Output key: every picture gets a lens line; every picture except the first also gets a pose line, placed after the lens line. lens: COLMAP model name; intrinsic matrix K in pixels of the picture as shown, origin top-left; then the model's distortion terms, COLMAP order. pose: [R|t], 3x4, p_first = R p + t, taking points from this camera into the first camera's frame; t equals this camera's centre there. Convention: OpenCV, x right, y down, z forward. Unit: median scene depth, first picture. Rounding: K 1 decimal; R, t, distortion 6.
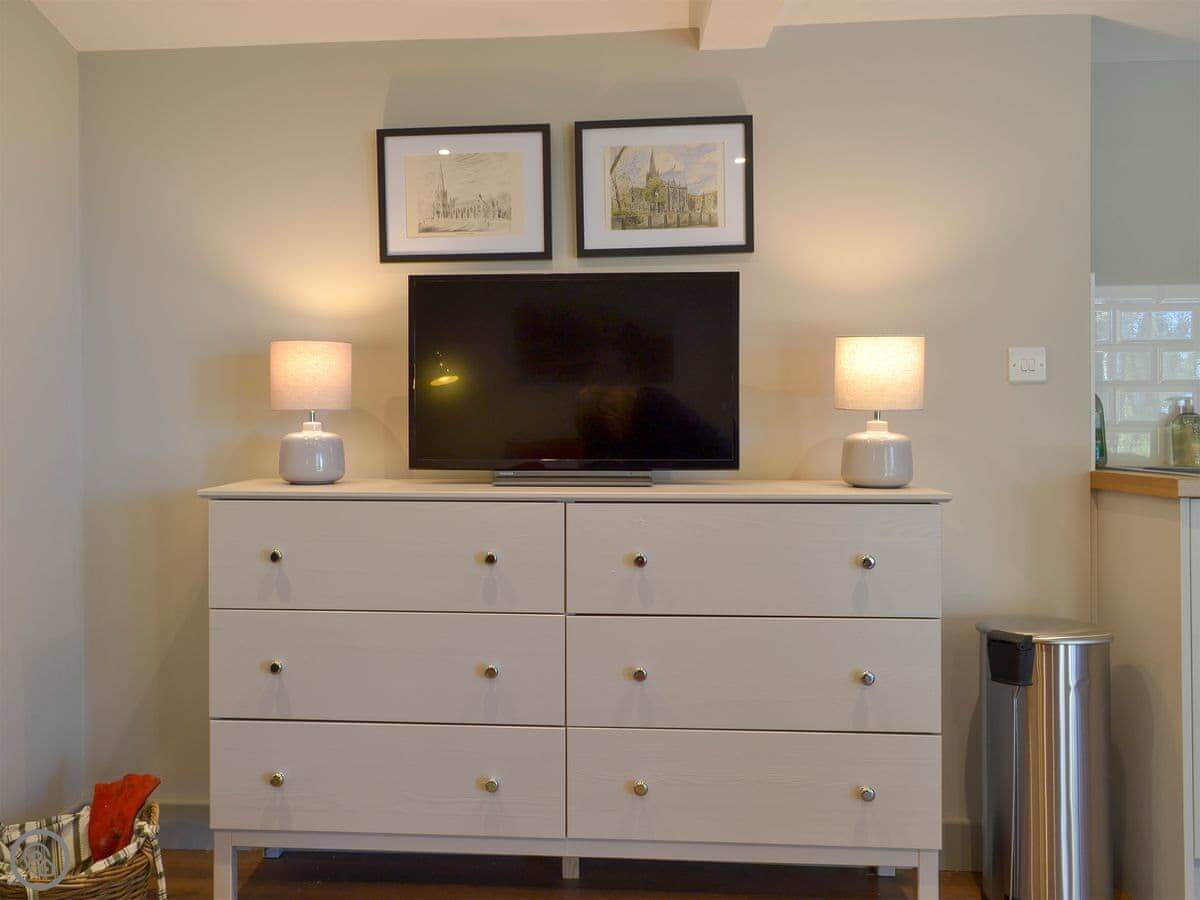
lens RADIAL K [[1082.2, 0, 601.1], [0, 1082.2, 438.6], [0, 0, 1]] dist [0.009242, 0.003071]
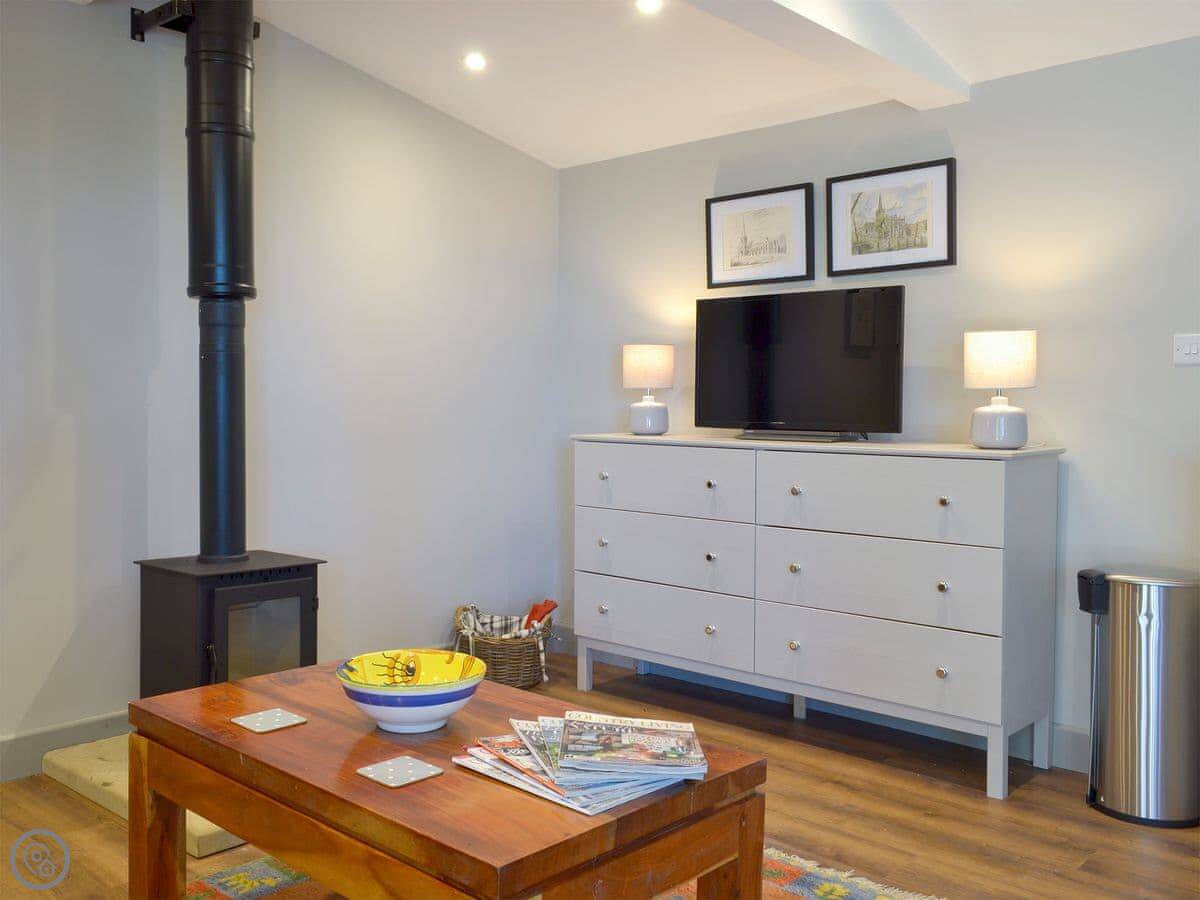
lens RADIAL K [[1082.2, 0, 601.1], [0, 1082.2, 438.6], [0, 0, 1]] dist [0.009242, 0.003071]
pose [[0.791438, 0.029384, -0.610542, 0.598871], [-0.014681, 0.999470, 0.029071, 0.001947], [0.611073, -0.014044, 0.791450, -0.270169]]
